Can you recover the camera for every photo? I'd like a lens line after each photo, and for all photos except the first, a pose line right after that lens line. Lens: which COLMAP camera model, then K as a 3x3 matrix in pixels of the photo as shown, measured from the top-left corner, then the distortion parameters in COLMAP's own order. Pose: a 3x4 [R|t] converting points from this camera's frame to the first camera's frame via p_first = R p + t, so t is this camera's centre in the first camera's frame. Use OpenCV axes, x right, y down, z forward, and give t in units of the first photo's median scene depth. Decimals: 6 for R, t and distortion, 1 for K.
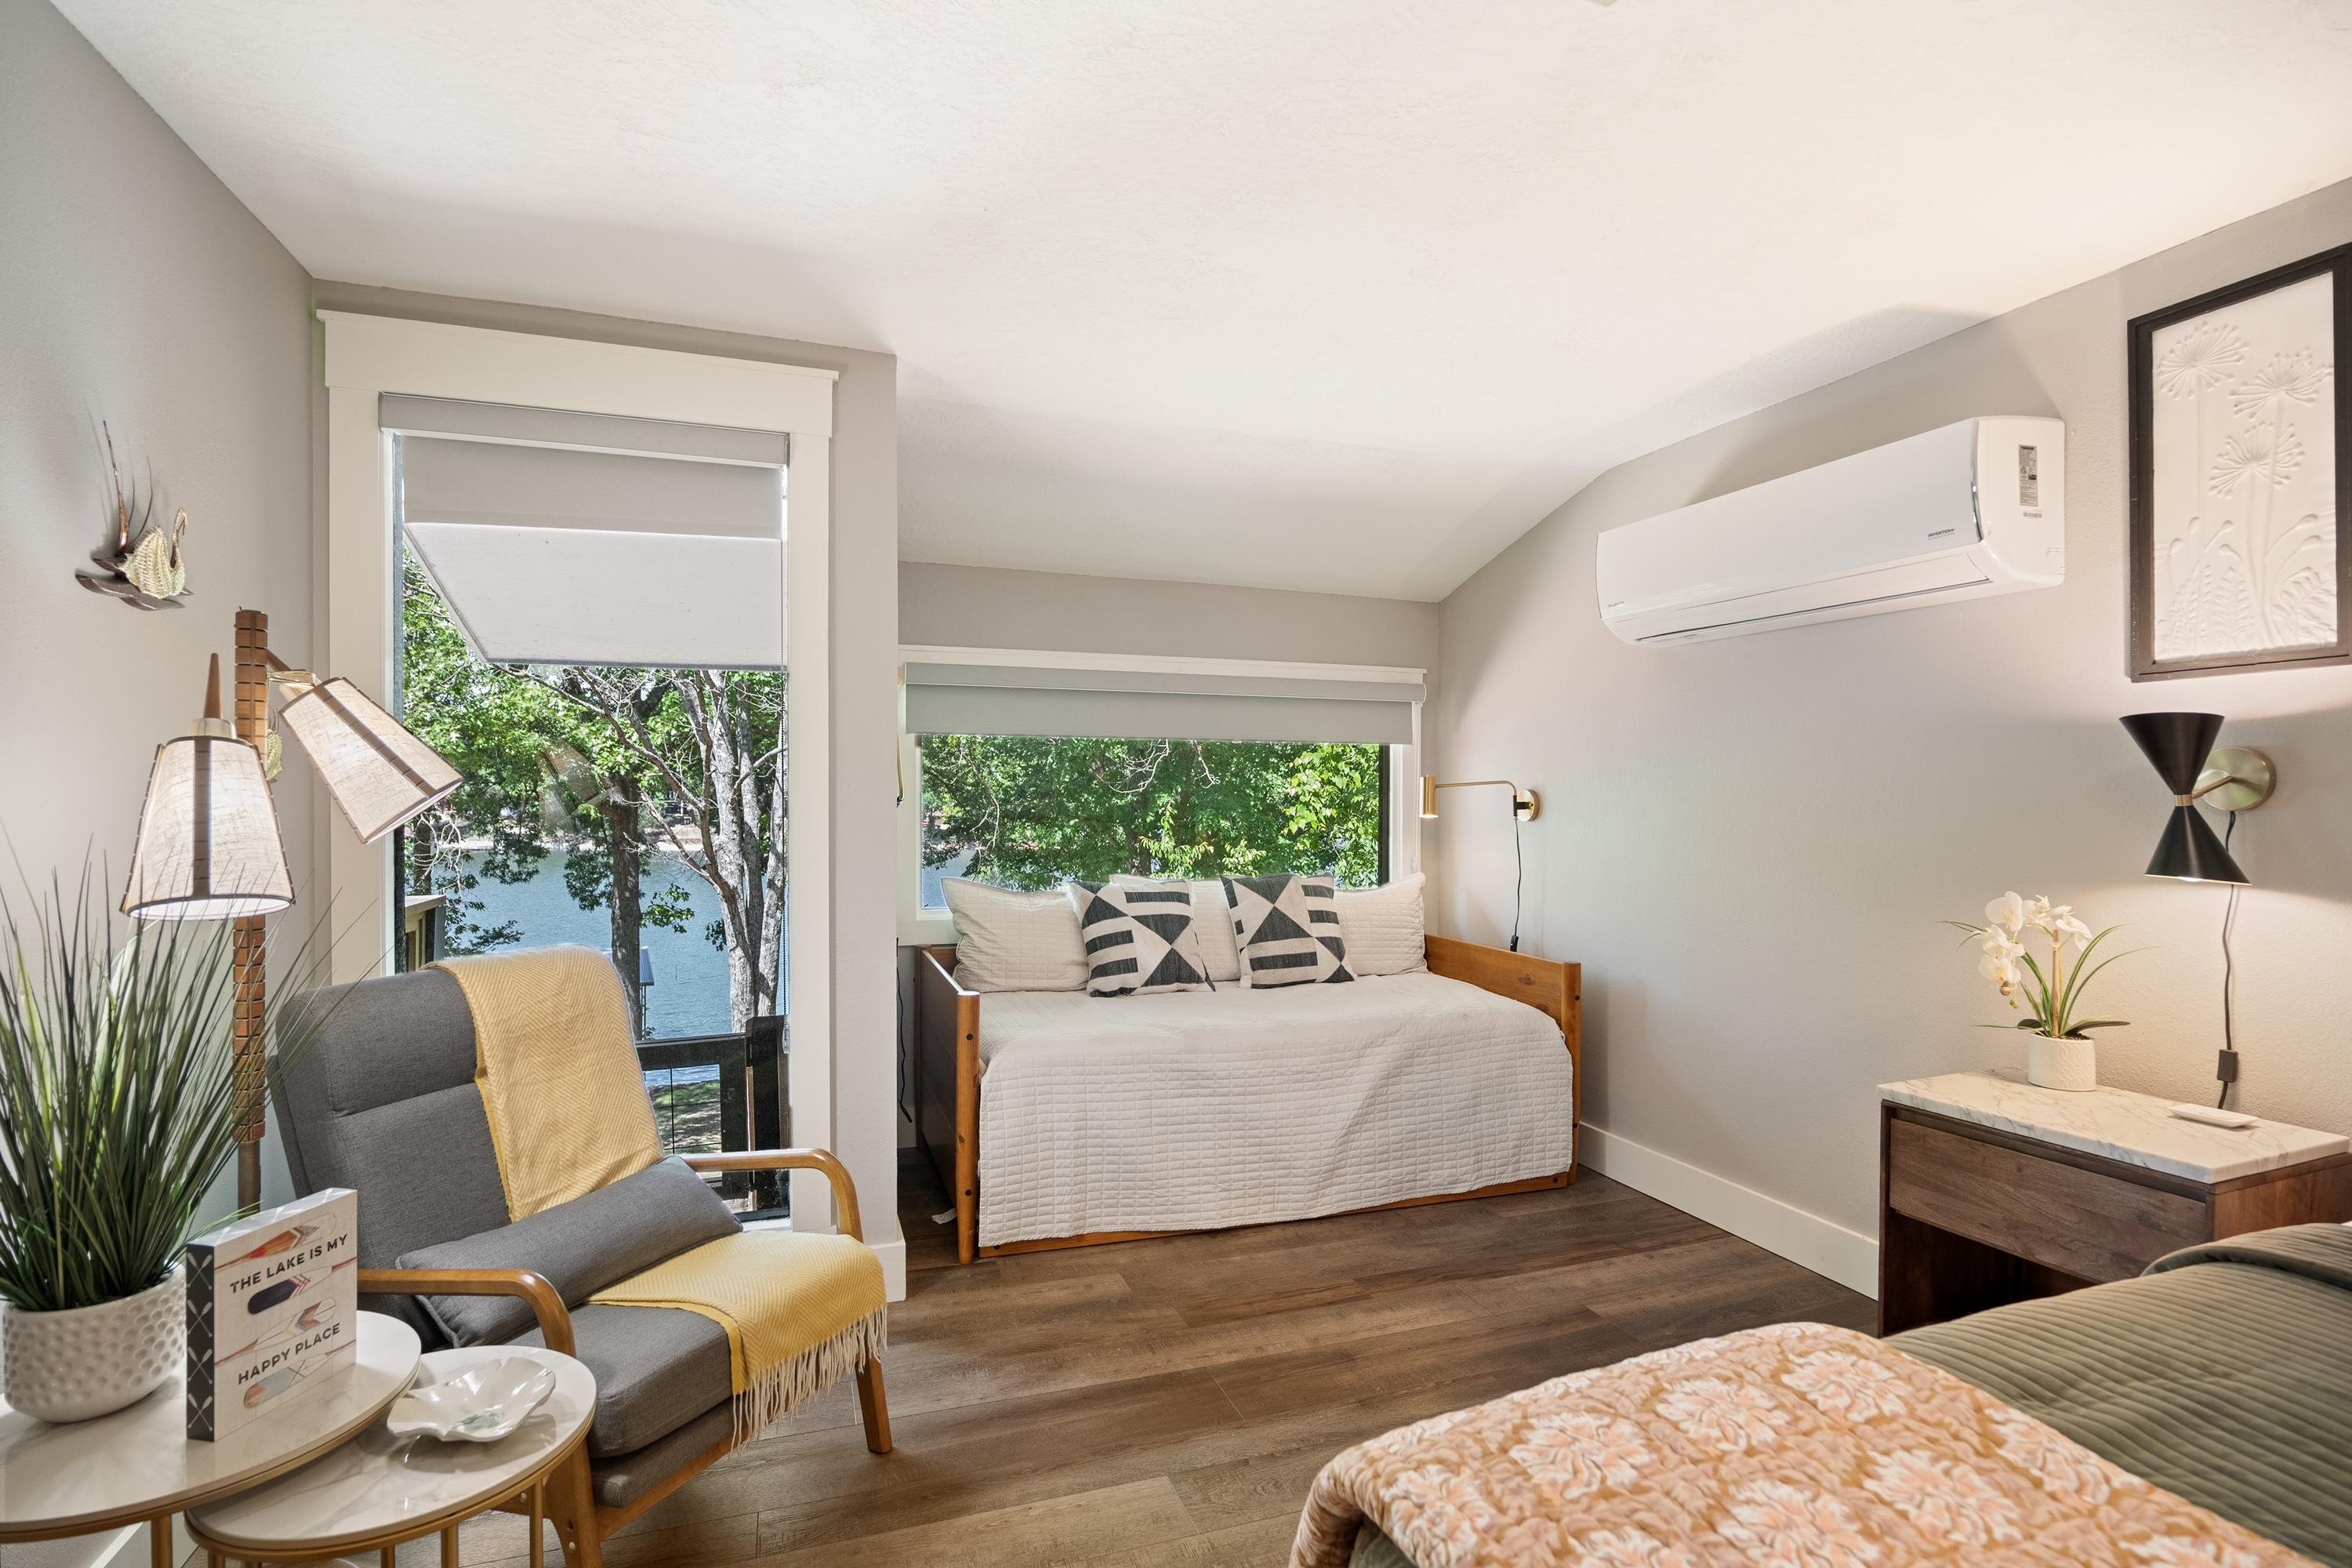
lens RADIAL K [[1107.4, 0, 1162.7], [0, 1107.4, 794.5], [0, 0, 1]] dist [-0.023157, 0.007517]
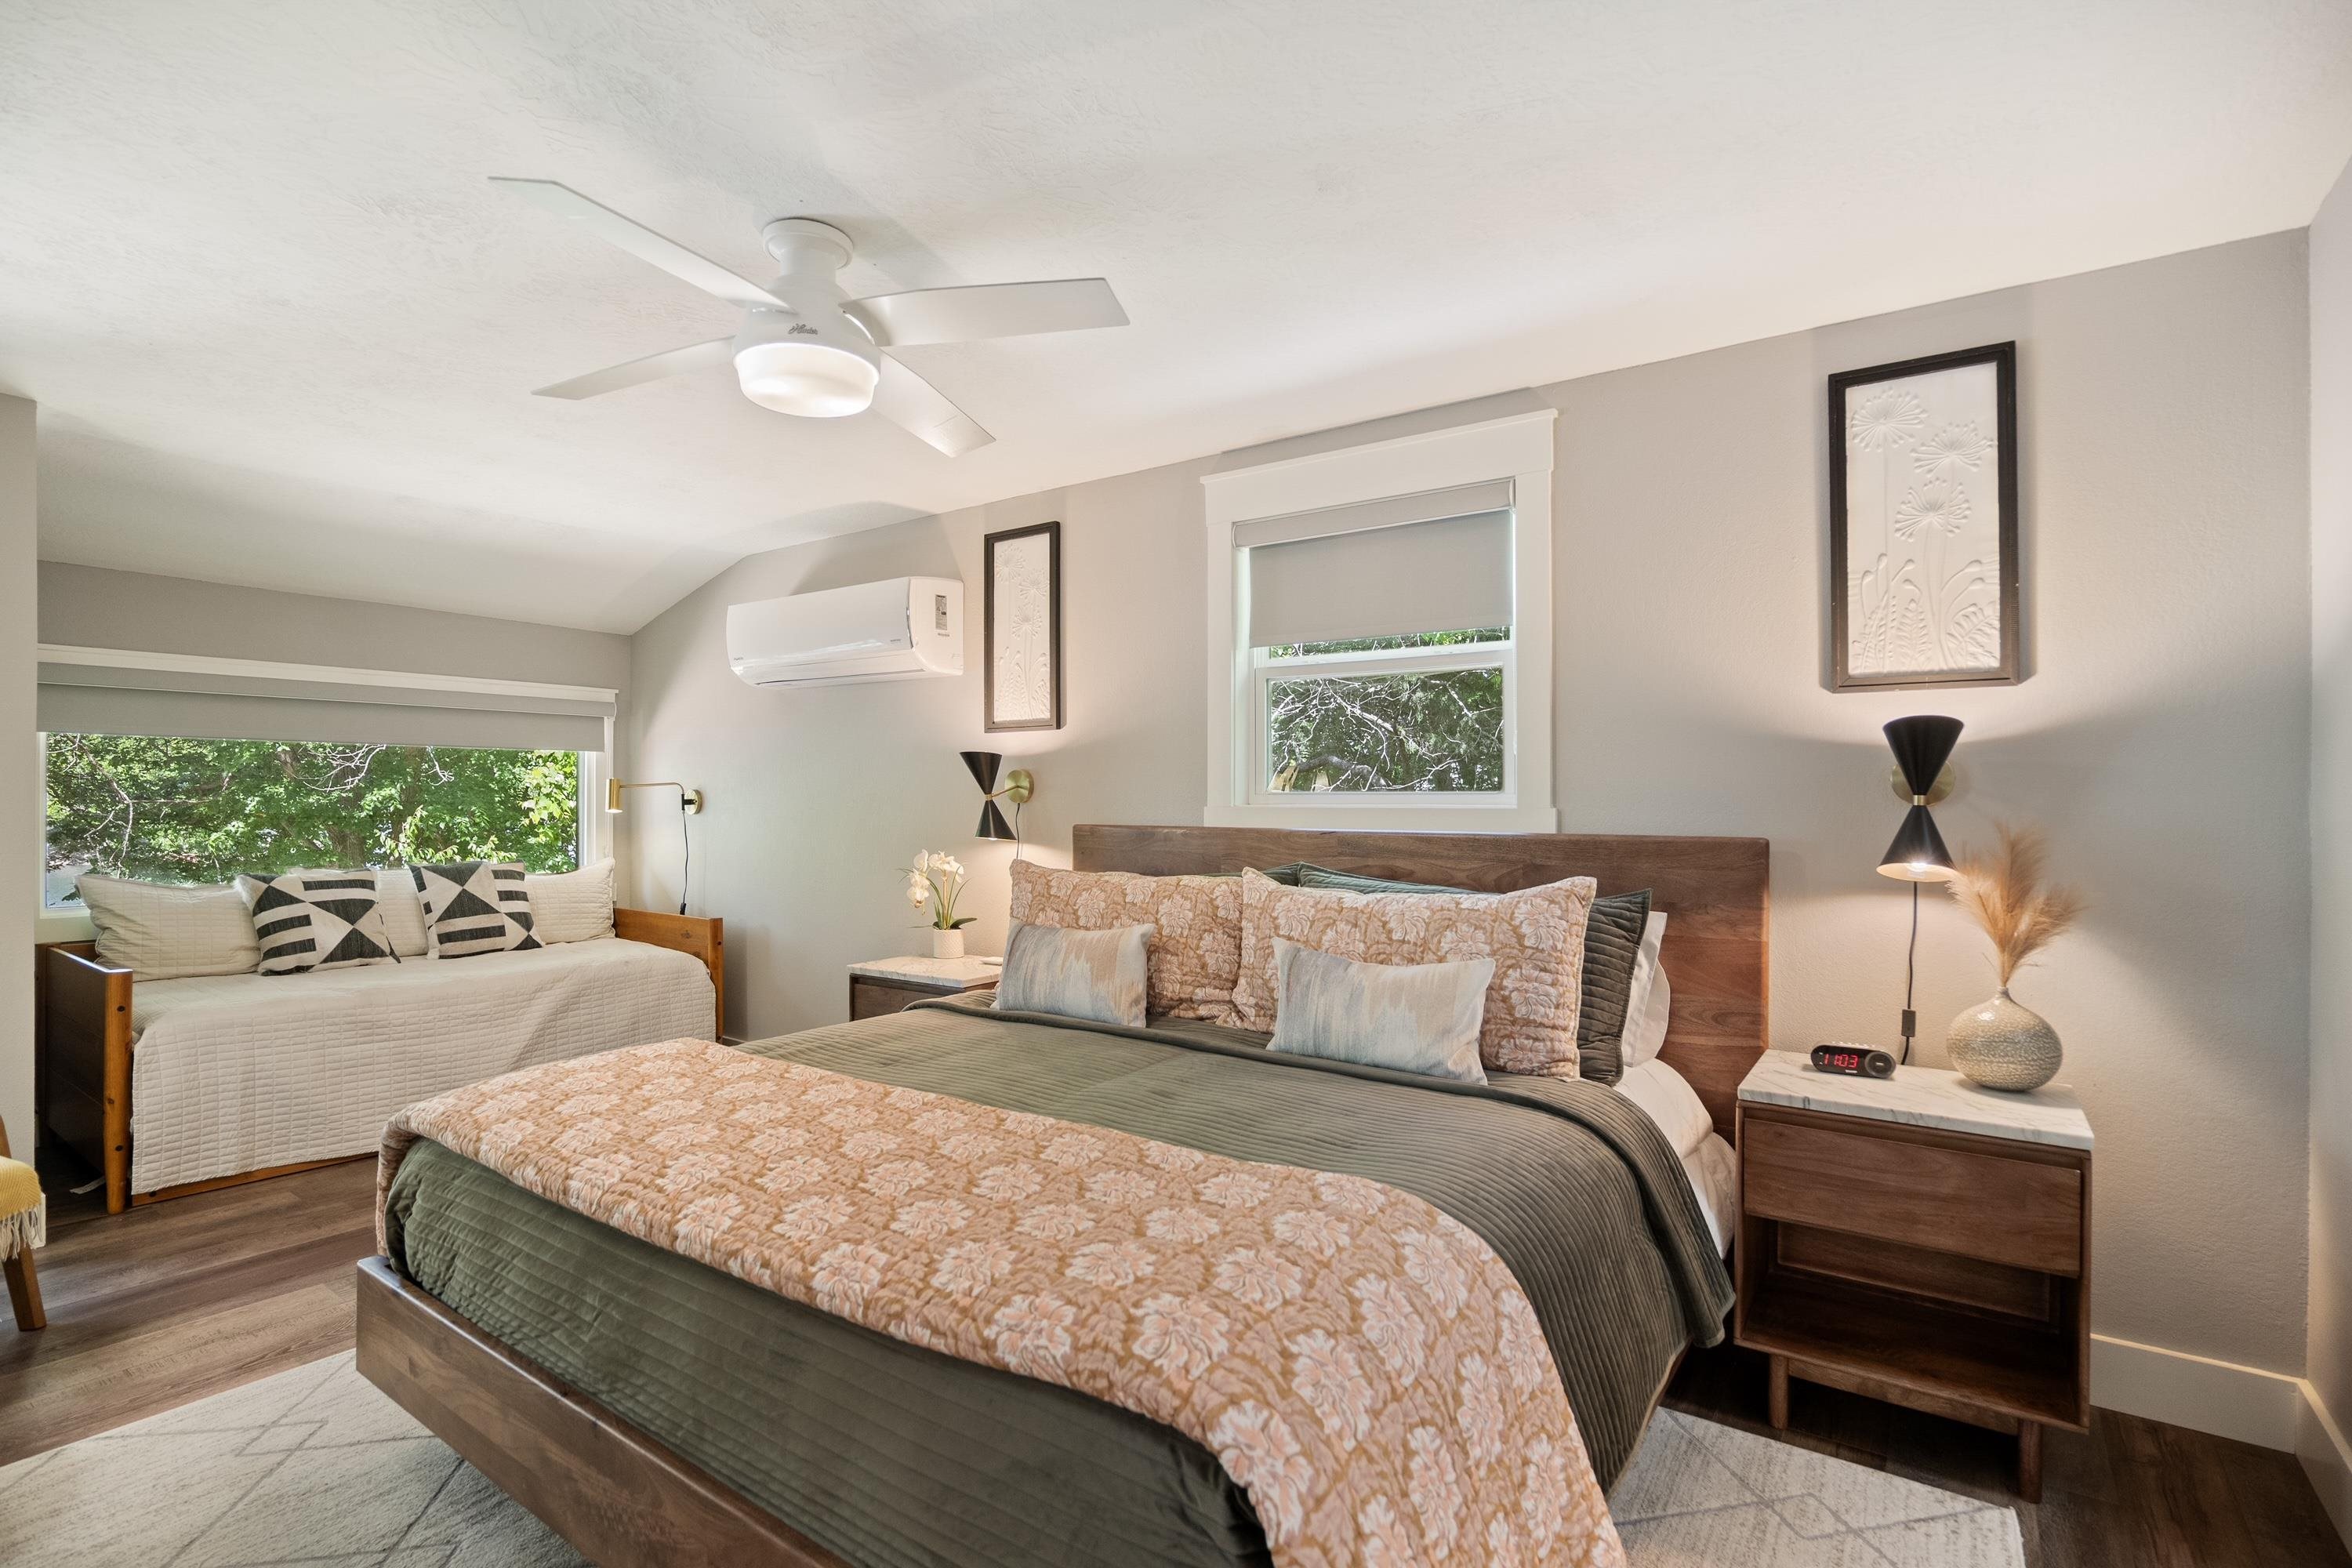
lens RADIAL K [[1107.4, 0, 1175.9], [0, 1107.4, 790.8], [0, 0, 1]] dist [-0.023157, 0.007517]
pose [[0.814564, 0.001571, 0.580072, 0.044293], [-0.001434, 0.999999, -0.000695, -0.003023], [-0.580072, -0.000266, 0.814565, -0.416018]]
